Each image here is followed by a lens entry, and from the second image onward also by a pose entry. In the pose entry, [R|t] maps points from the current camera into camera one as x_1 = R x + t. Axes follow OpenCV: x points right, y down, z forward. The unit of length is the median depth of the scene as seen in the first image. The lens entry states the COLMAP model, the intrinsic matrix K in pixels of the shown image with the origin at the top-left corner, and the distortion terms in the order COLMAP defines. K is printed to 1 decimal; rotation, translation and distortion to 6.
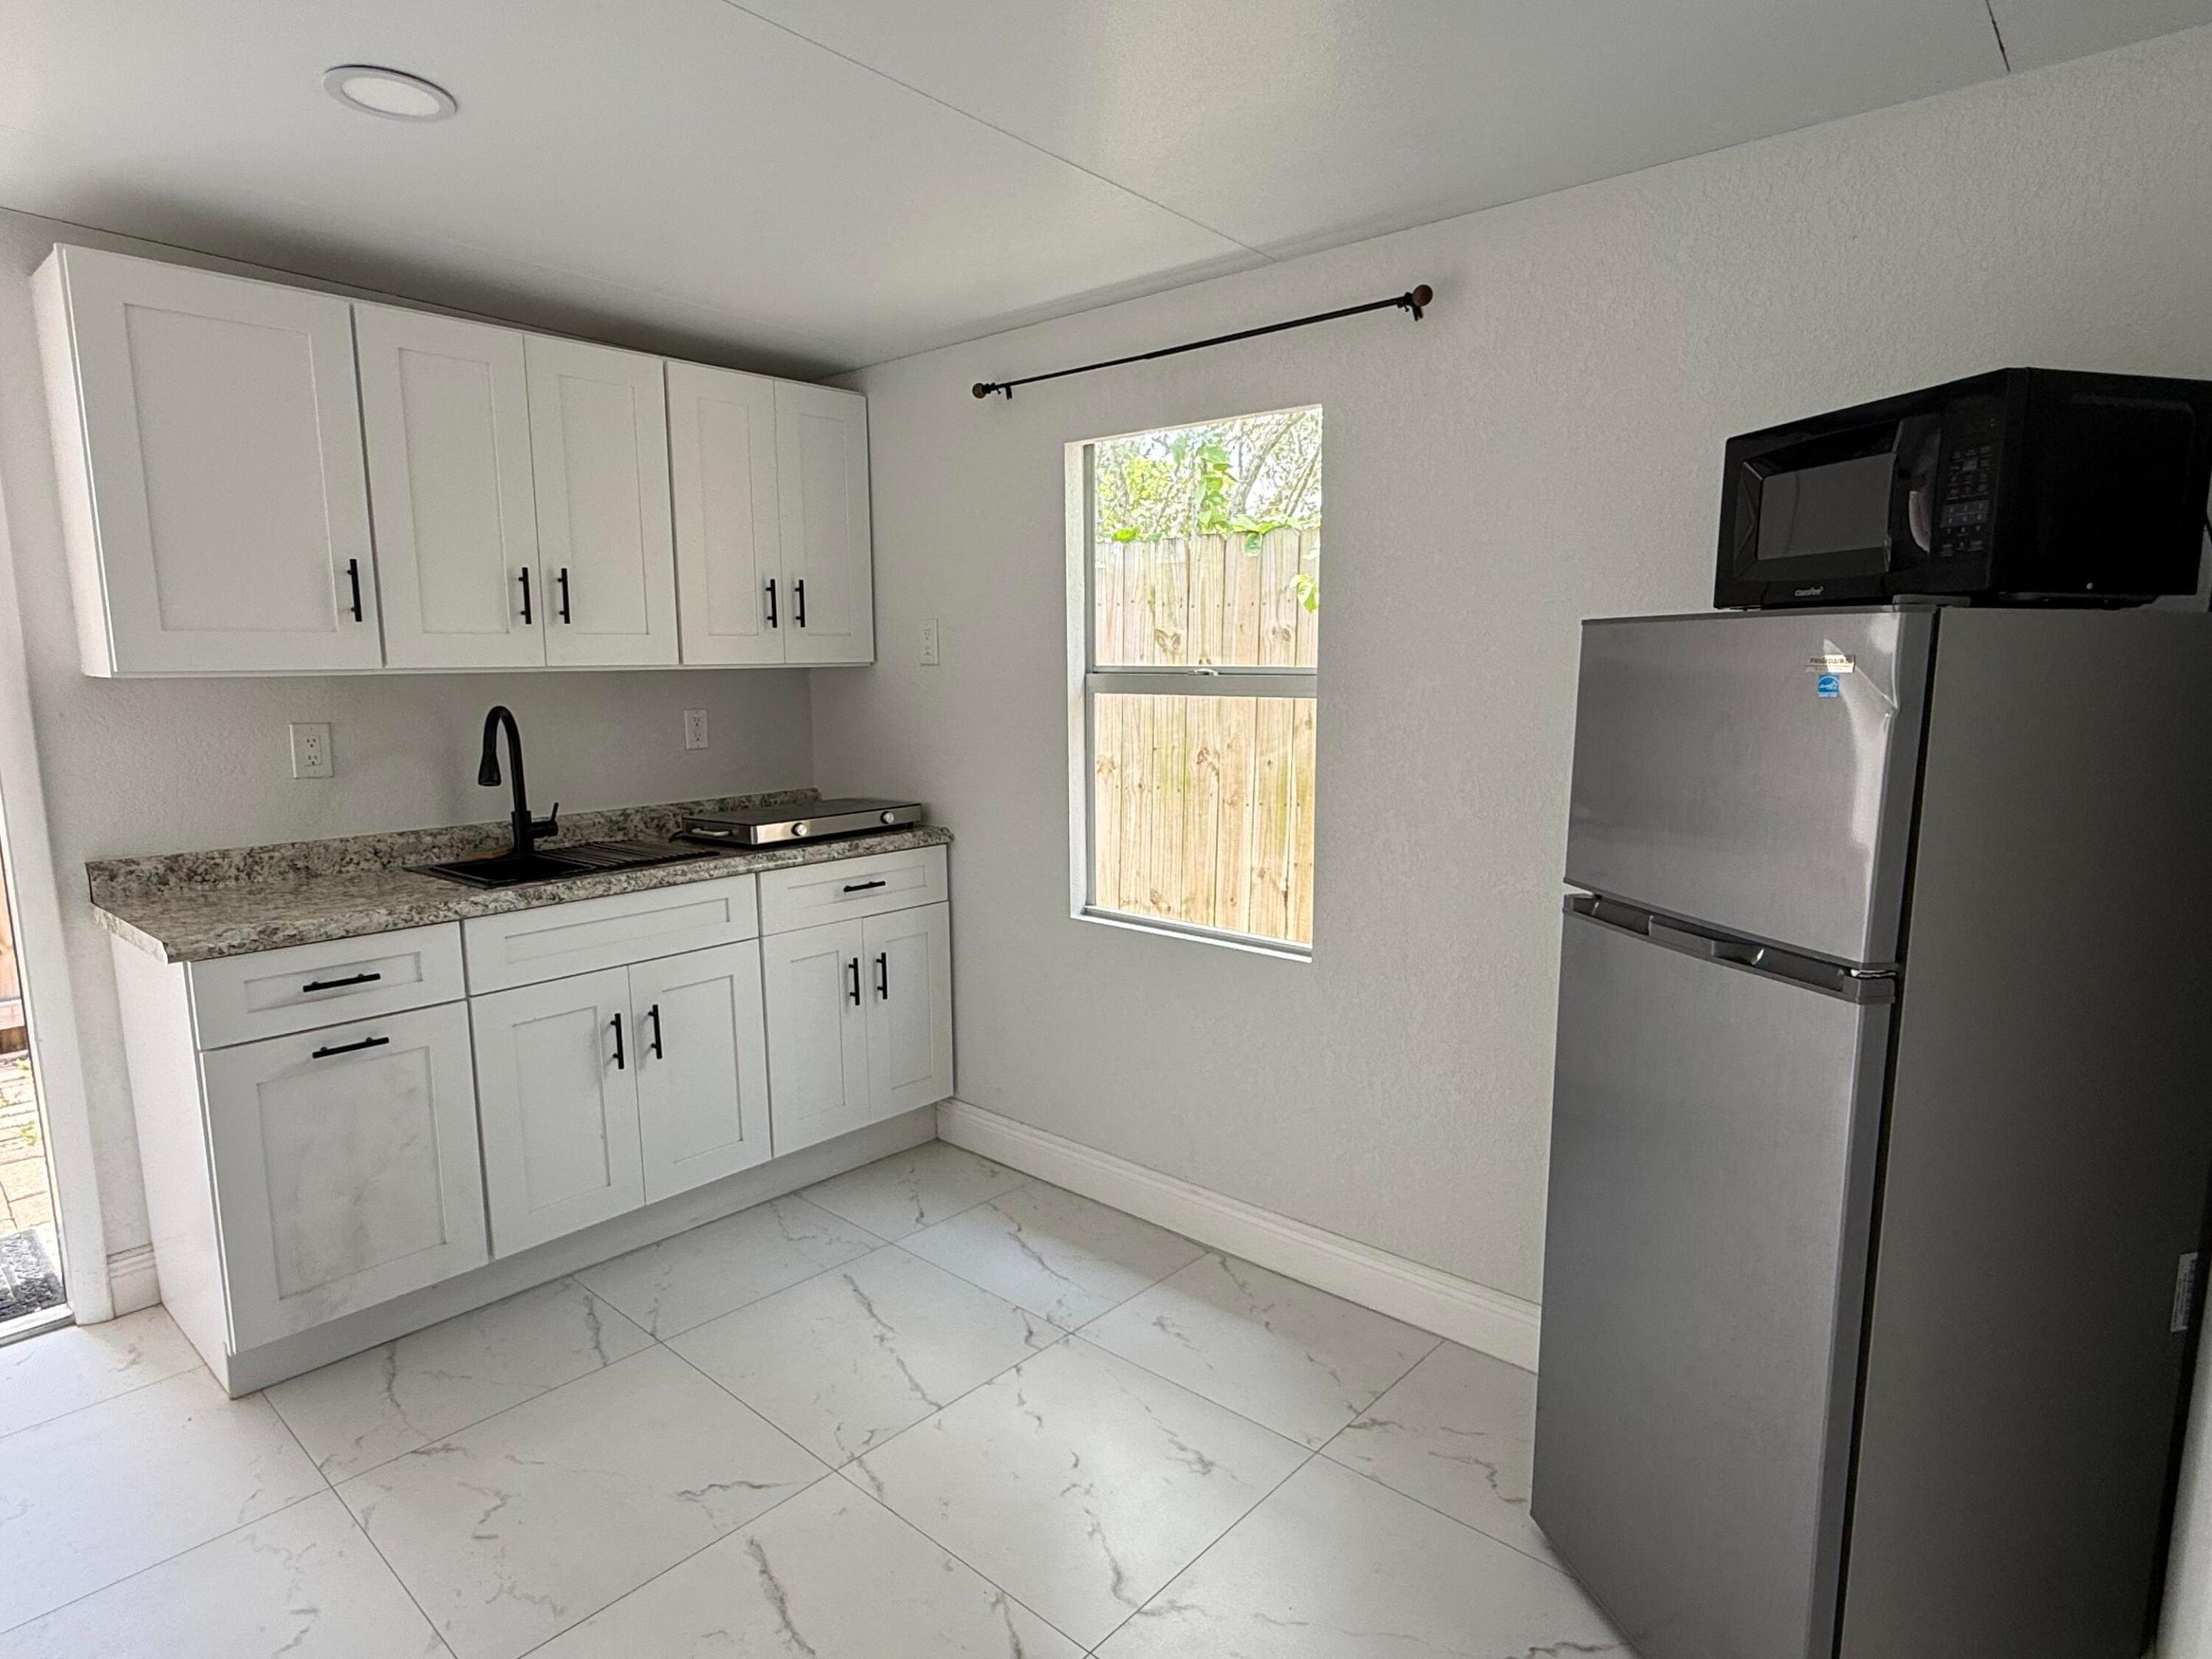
lens RADIAL K [[1224.6, 0, 1106.0], [0, 1224.6, 829.5], [0, 0, 1]] dist [-0.000077, 0.000139]
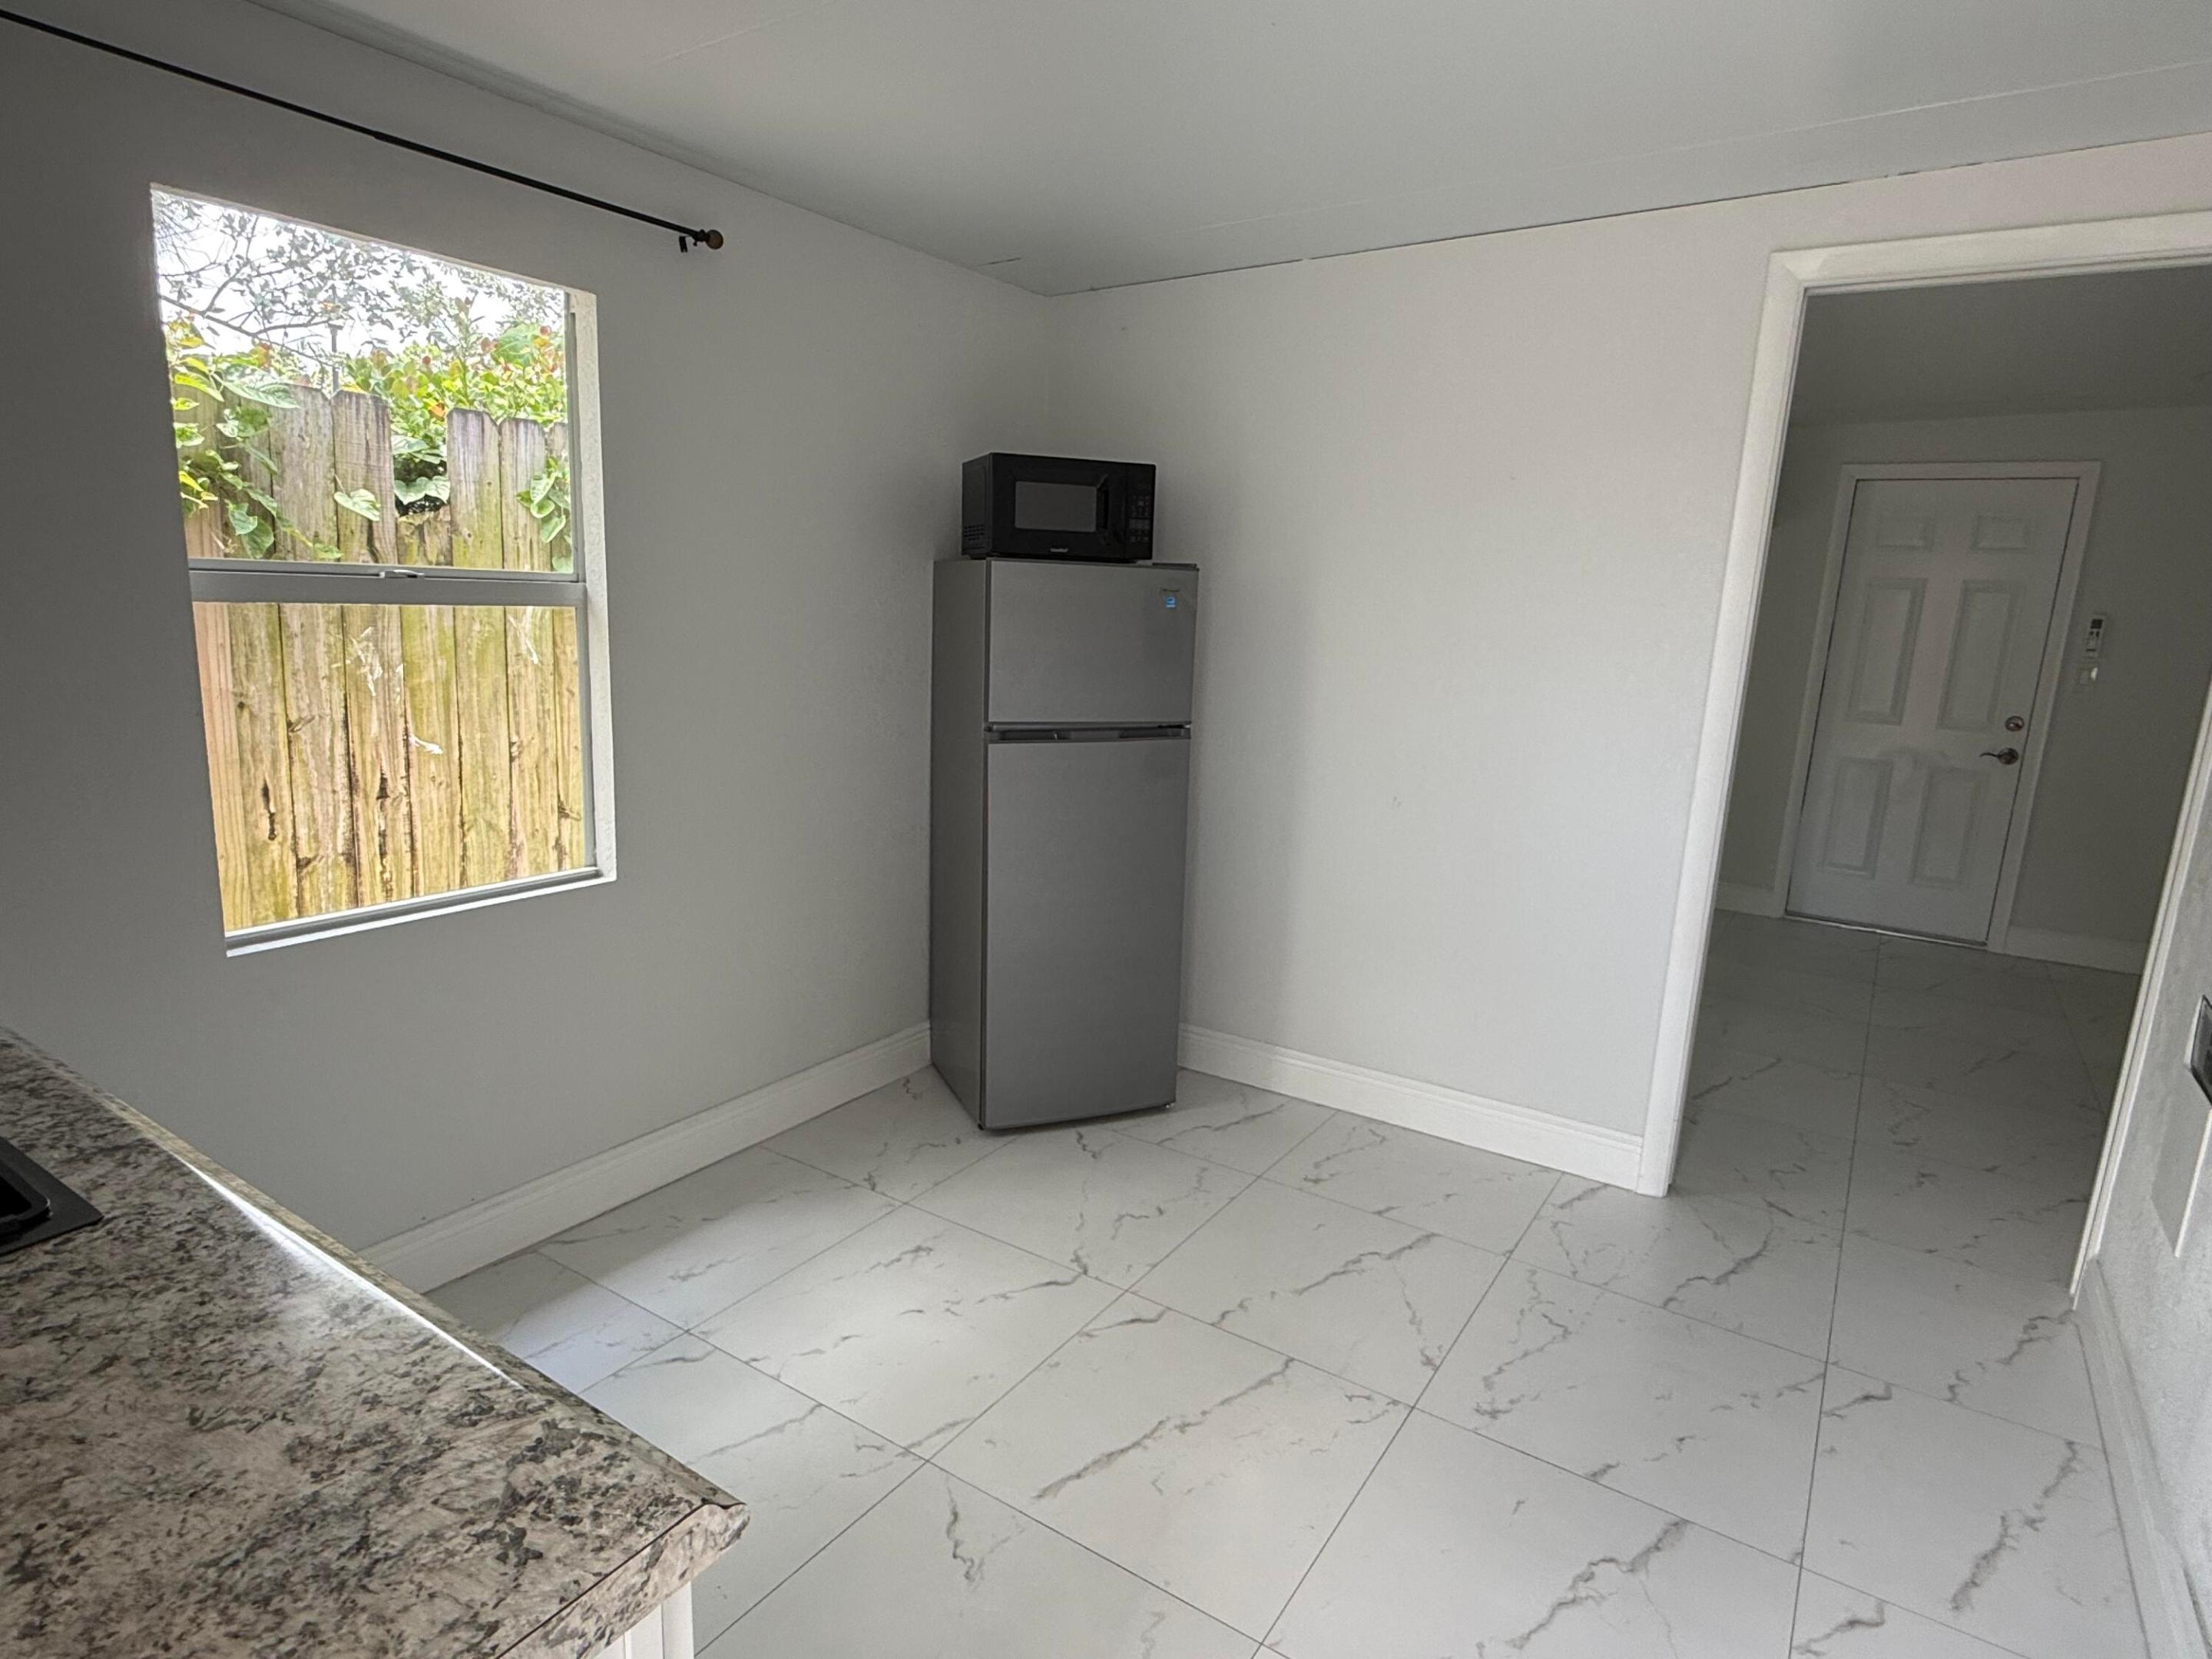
lens RADIAL K [[1224.6, 0, 1106.0], [0, 1224.6, 829.5], [0, 0, 1]] dist [-0.000077, 0.000139]
pose [[-0.148493, -0.196904, 0.969112, -0.827743], [0.100499, 0.971898, 0.212869, -0.098722], [-0.983794, 0.129005, -0.124531, 0.729740]]
